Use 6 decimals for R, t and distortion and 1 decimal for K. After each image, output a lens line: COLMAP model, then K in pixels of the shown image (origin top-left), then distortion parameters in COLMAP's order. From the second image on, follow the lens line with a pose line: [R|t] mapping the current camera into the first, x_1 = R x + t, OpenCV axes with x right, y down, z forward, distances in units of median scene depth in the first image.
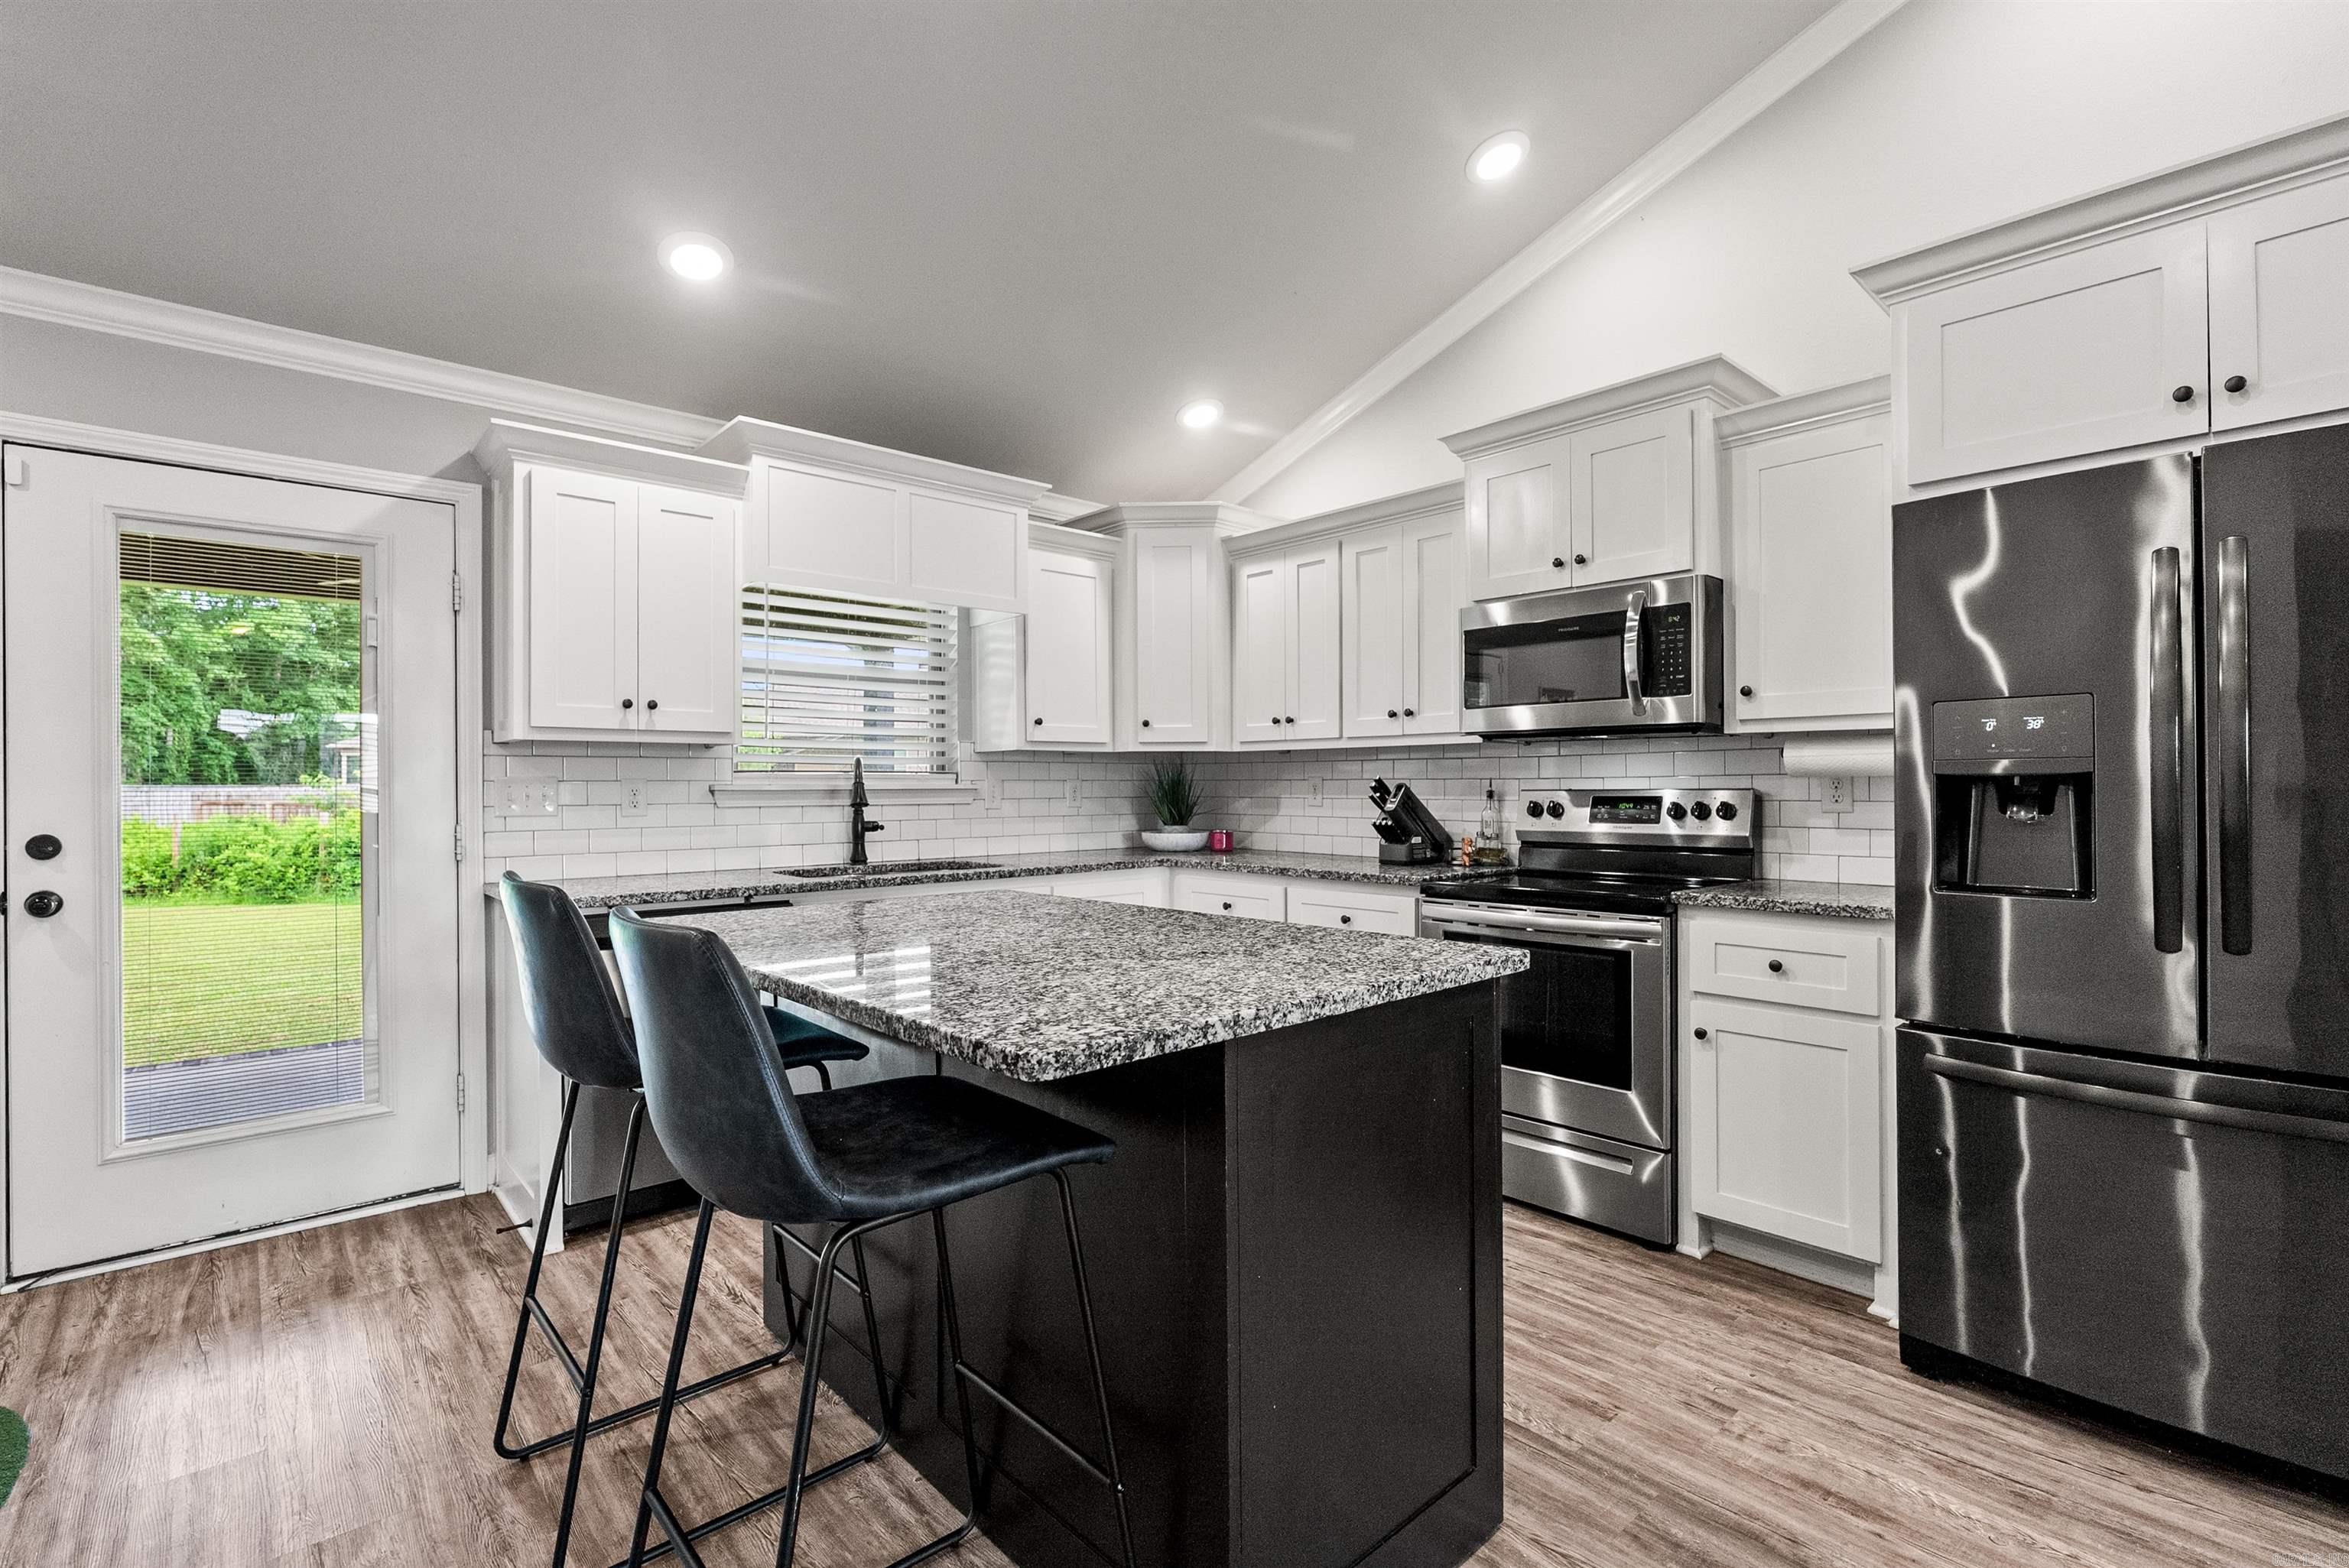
lens RADIAL K [[1065.0, 0, 1177.6], [0, 1065.0, 780.4], [0, 0, 1]] dist [-0.007873, 0.001012]
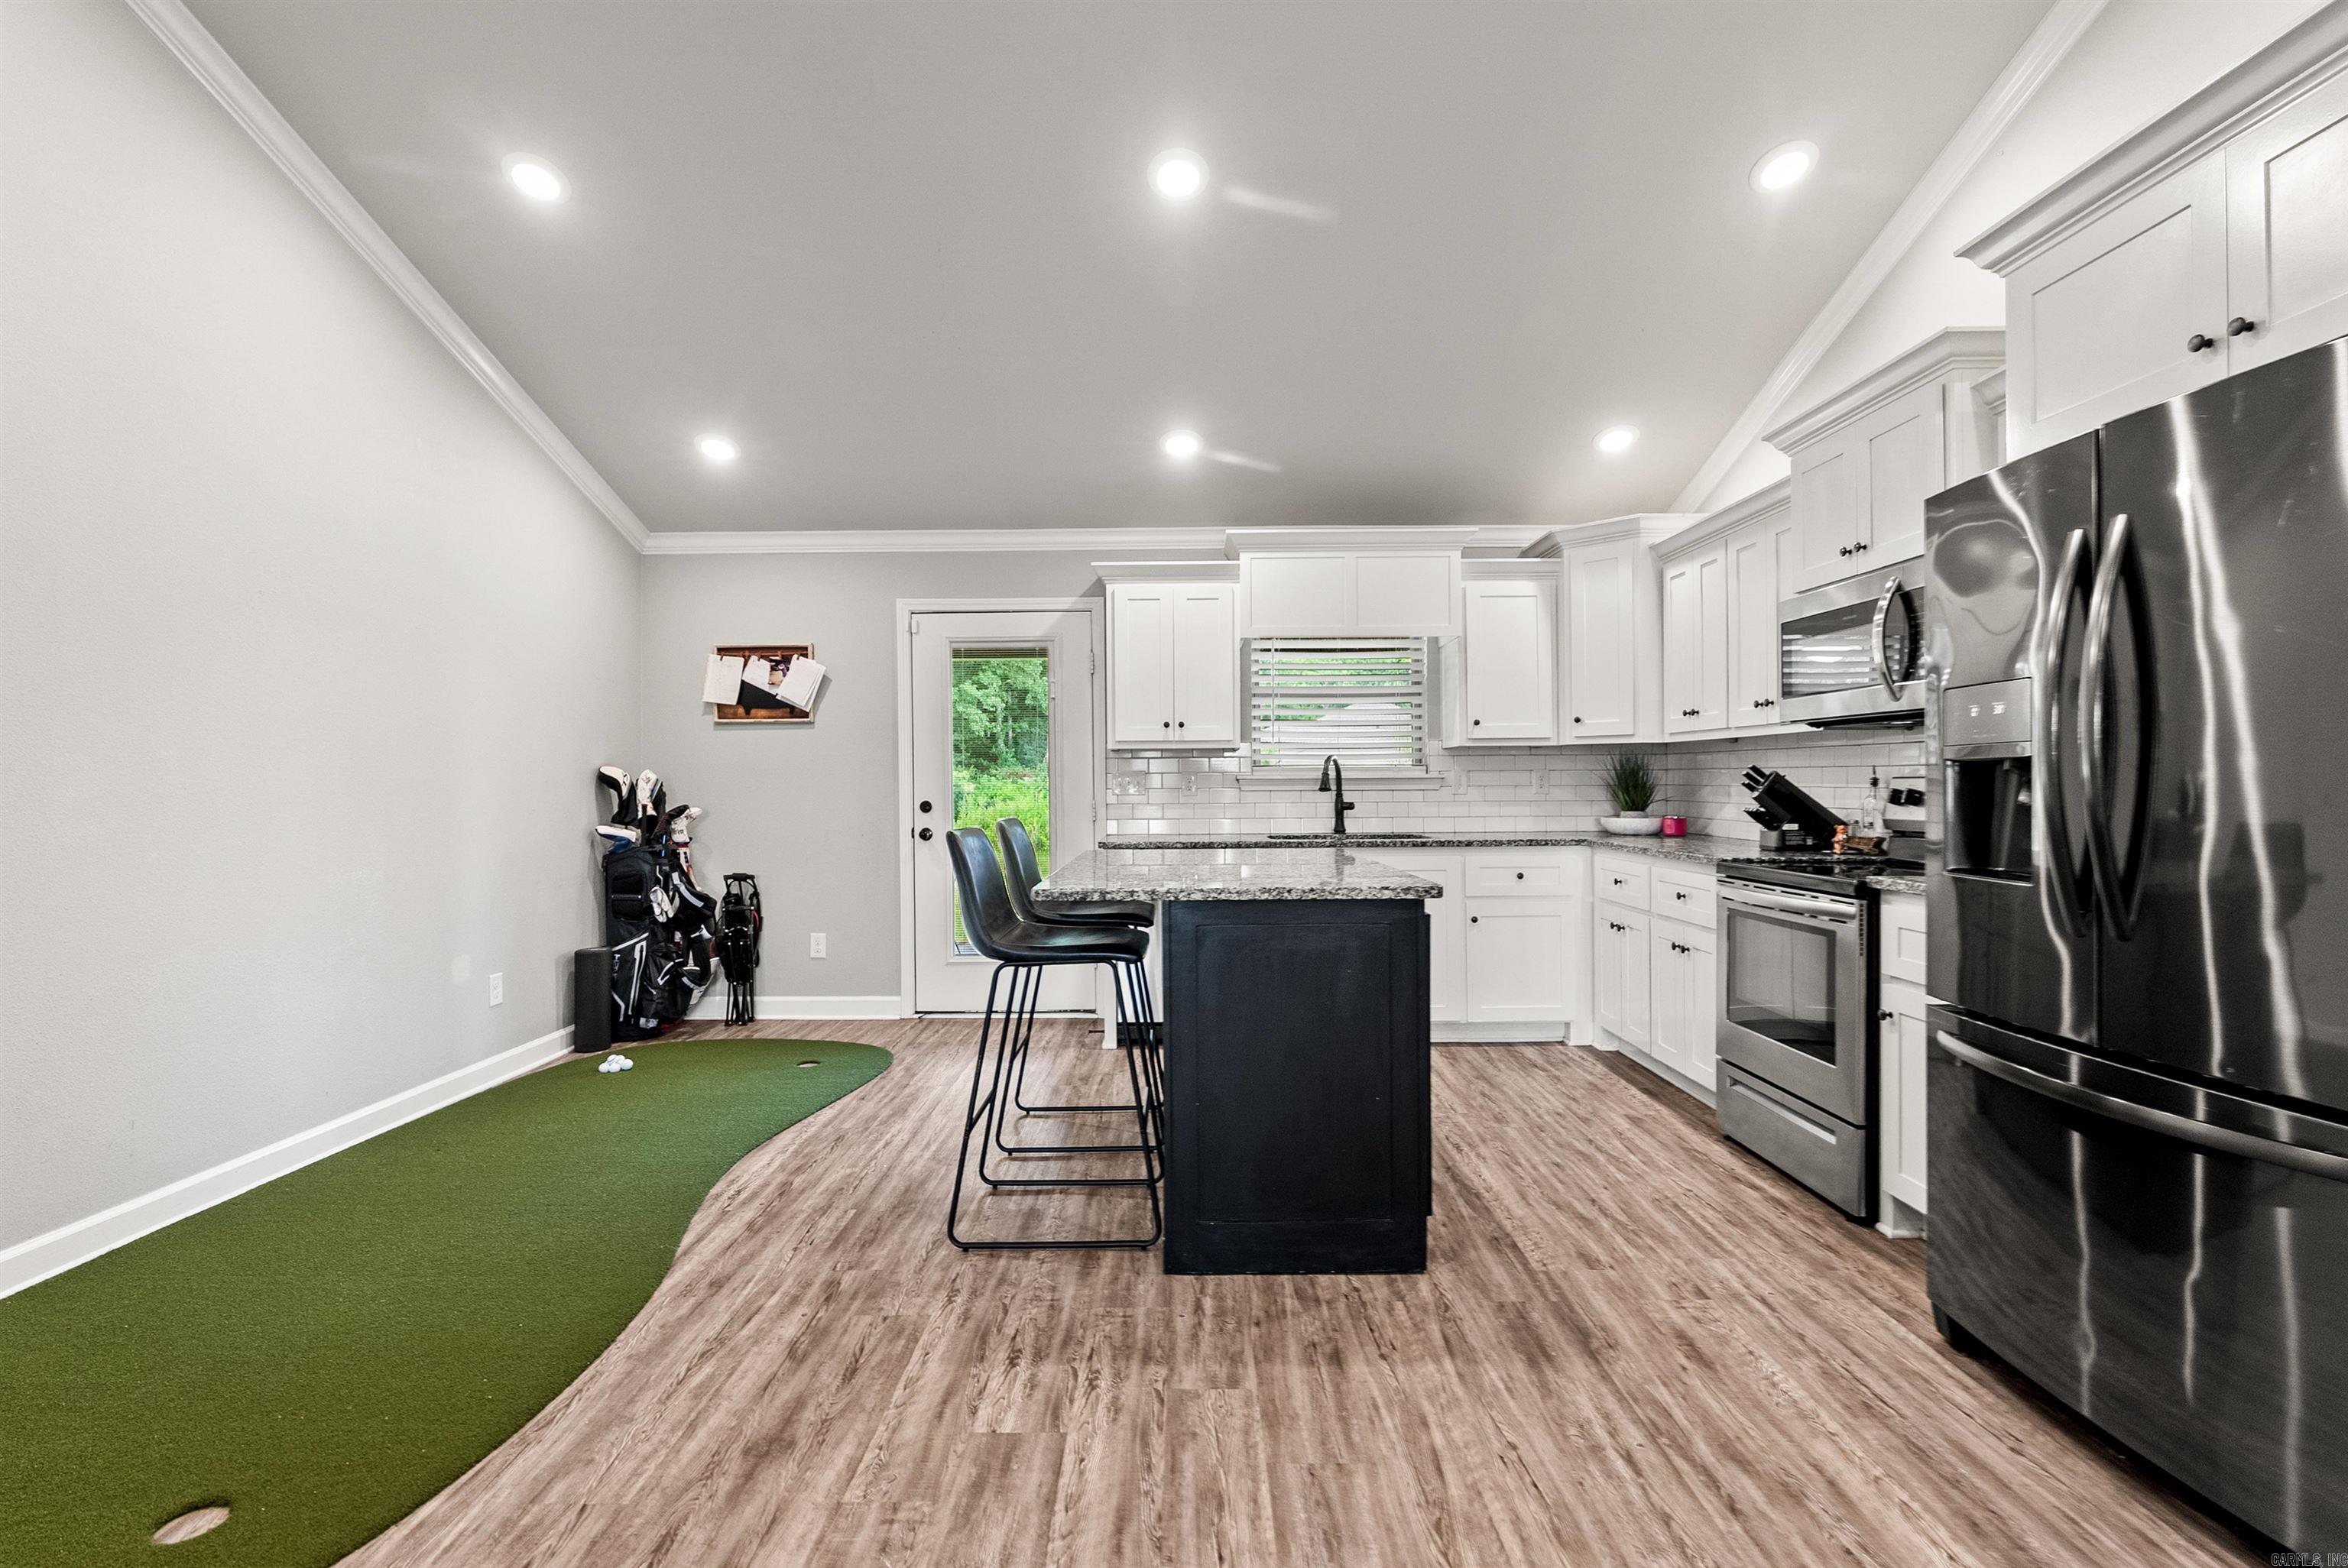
lens RADIAL K [[1064.5, 0, 1168.3], [0, 1064.5, 784.5], [0, 0, 1]] dist [-0.007873, 0.001012]
pose [[0.737737, 0.001499, -0.675087, 0.471589], [0.006362, 0.999938, 0.009172, 0.002474], [0.675058, -0.011062, 0.737681, -0.147850]]
